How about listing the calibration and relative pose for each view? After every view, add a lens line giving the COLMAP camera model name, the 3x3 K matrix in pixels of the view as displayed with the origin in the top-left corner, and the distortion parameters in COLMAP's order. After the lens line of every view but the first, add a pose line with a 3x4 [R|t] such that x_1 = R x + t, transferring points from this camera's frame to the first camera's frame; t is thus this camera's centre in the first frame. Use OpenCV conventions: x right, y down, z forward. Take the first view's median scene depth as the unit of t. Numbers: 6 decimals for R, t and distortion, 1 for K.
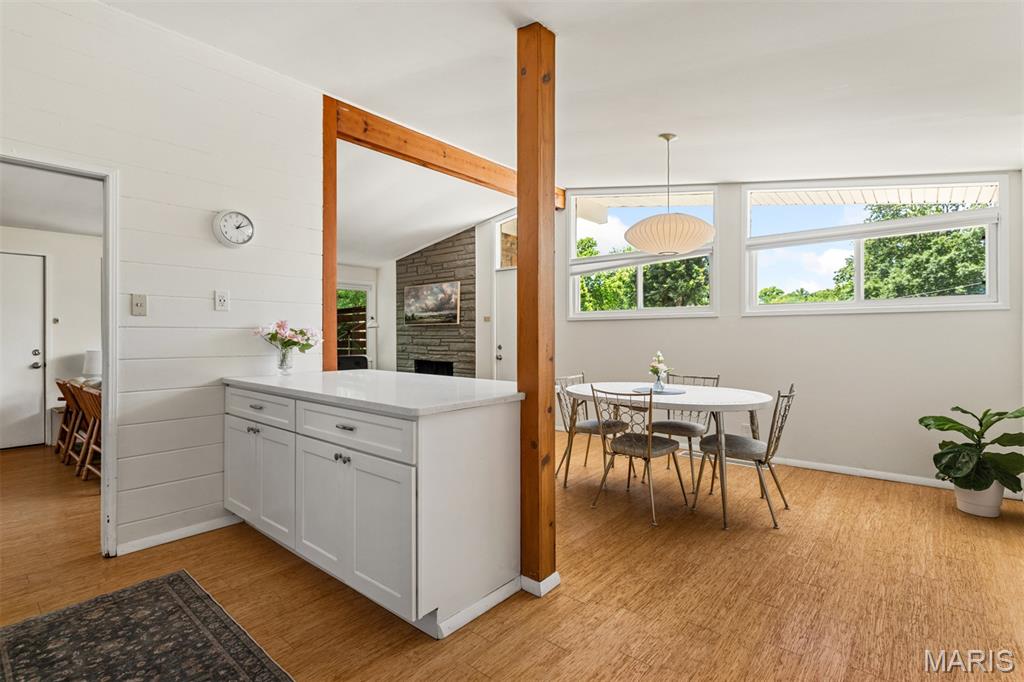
lens RADIAL K [[488.2, 0, 509.1], [0, 488.2, 334.7], [0, 0, 1]] dist [0.003118, 0.011145]
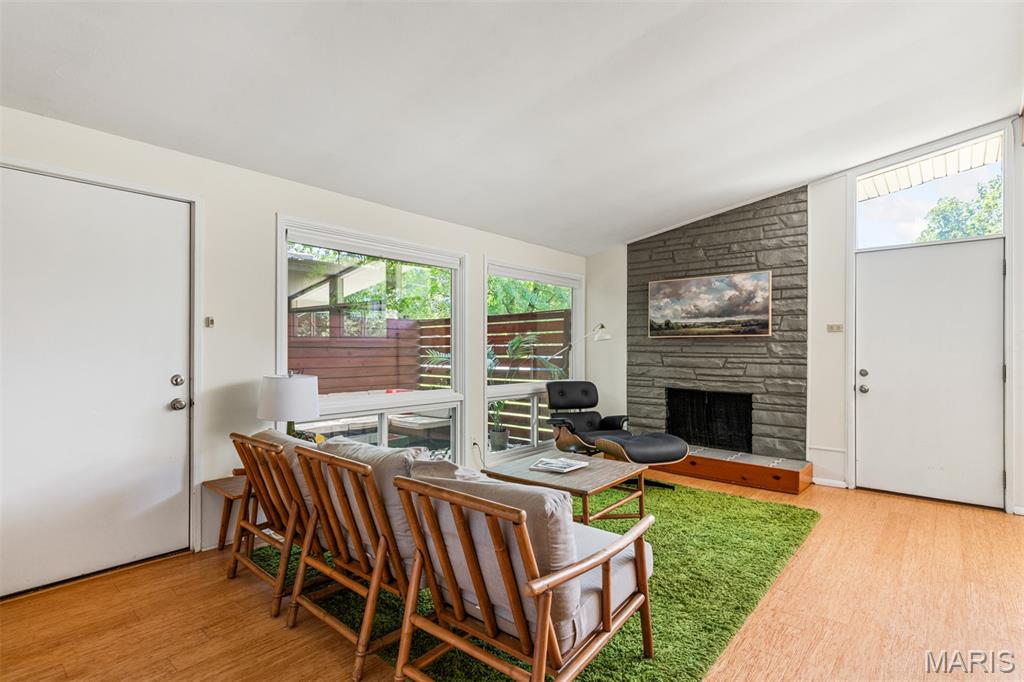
lens RADIAL K [[488.2, 0, 526.7], [0, 488.2, 355.1], [0, 0, 1]] dist [0.003118, 0.011145]
pose [[0.999842, 0.007587, 0.016105, -0.439815], [-0.007744, 0.999923, 0.009682, 0.000386], [-0.016030, -0.009806, 0.999823, 0.346209]]
